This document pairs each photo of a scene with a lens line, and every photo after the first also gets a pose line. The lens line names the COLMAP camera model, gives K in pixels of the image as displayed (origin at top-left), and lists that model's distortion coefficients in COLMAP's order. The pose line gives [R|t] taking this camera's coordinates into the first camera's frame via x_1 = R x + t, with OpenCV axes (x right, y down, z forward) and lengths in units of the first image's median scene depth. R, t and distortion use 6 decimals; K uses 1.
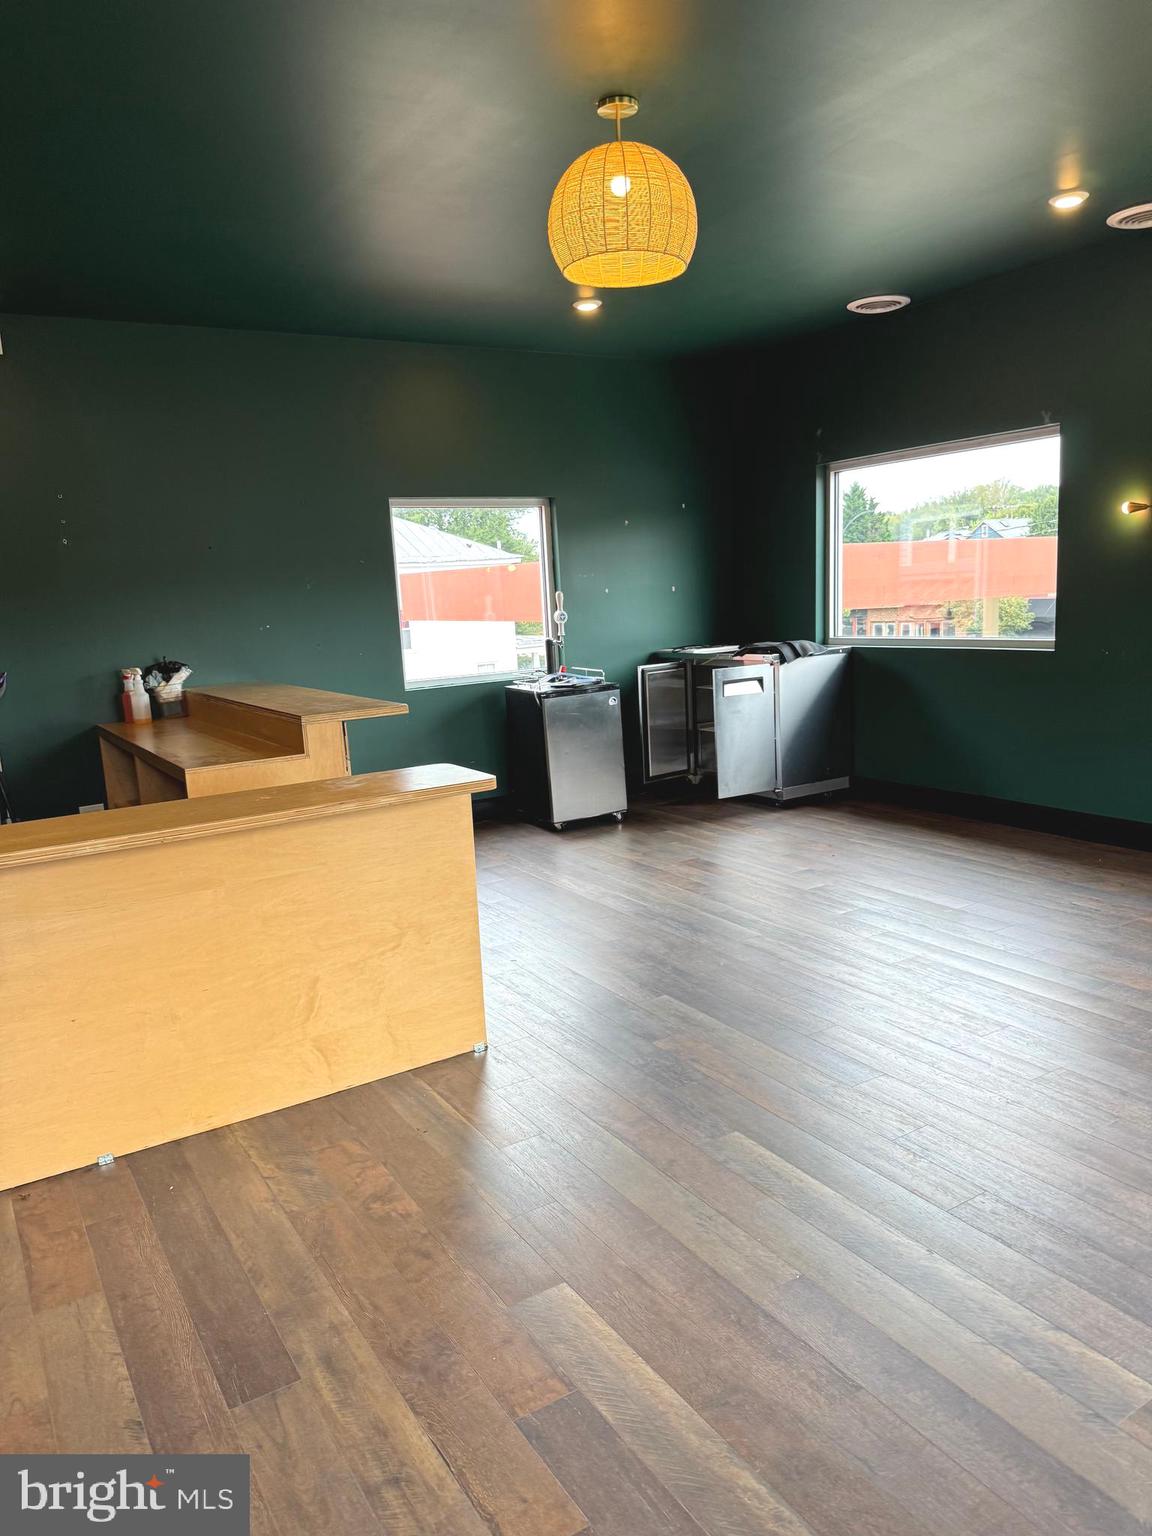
lens RADIAL K [[1069.7, 0, 579.6], [0, 1069.7, 765.0], [0, 0, 1]] dist [0.020467, -0.029929]
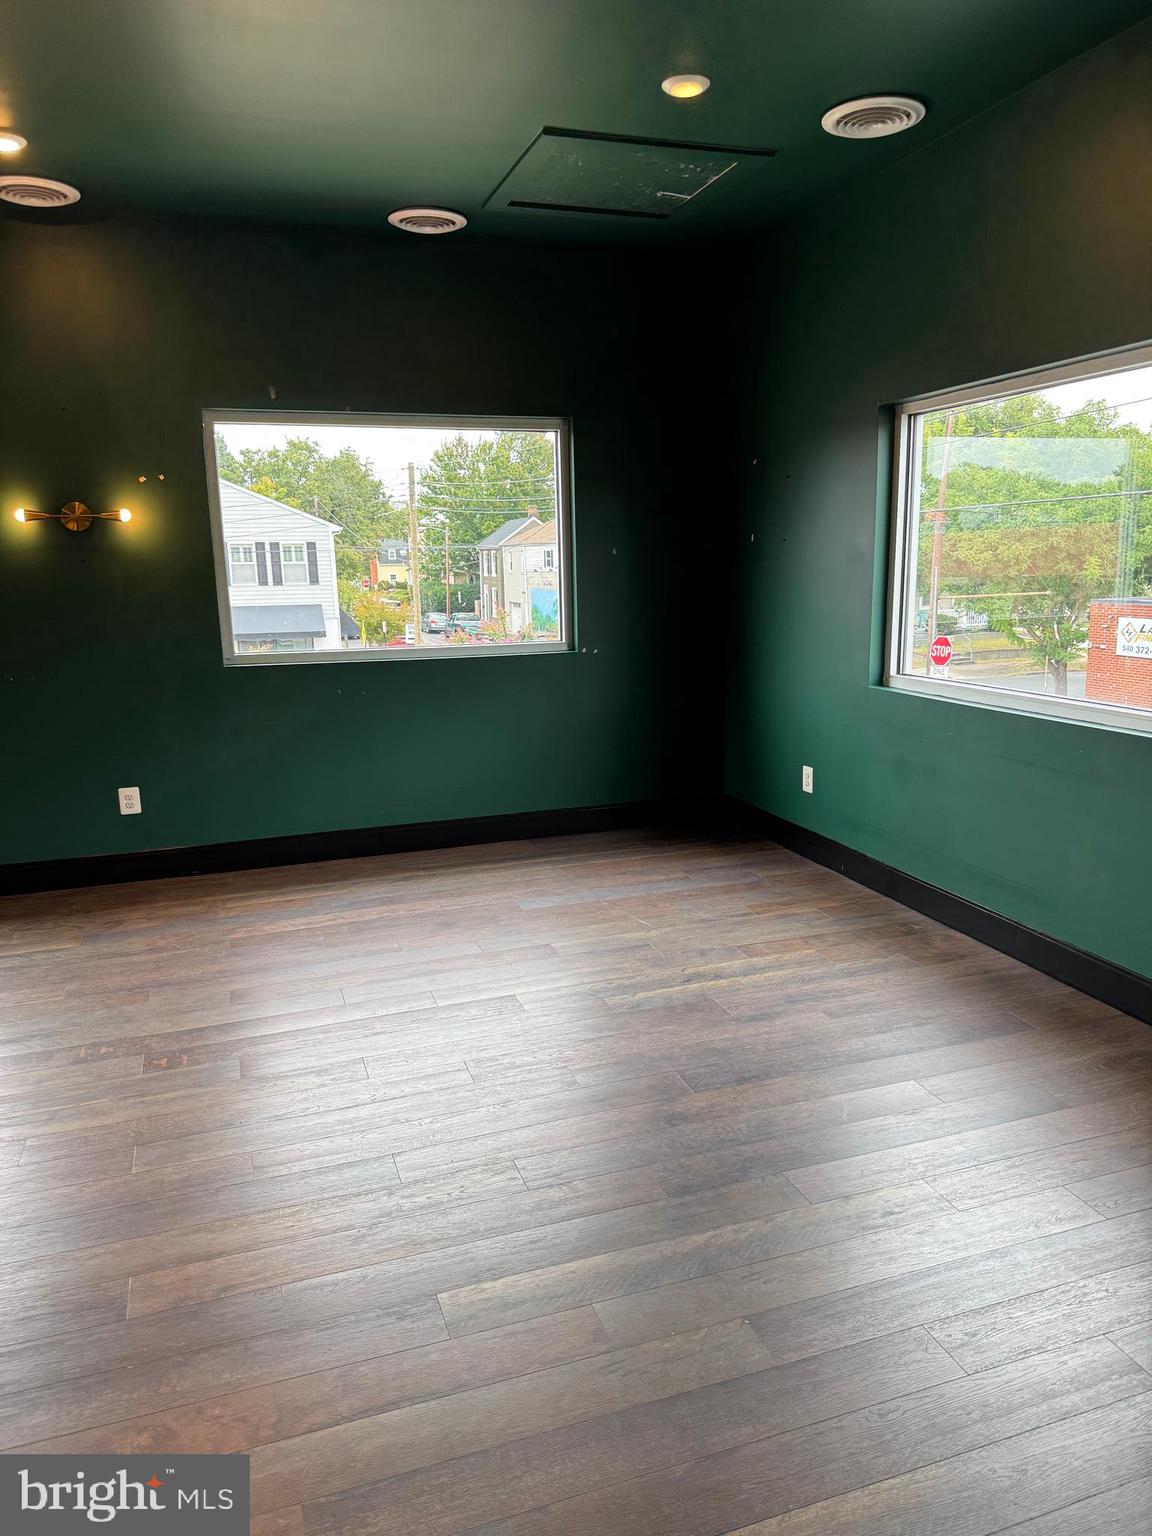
lens RADIAL K [[1069.7, 0, 581.4], [0, 1069.7, 776.7], [0, 0, 1]] dist [0.020467, -0.029929]
pose [[0.202560, -0.135863, 0.969799, -0.459809], [0.163693, 0.981093, 0.103255, -0.065839], [-0.965492, 0.137834, 0.220970, 0.624053]]
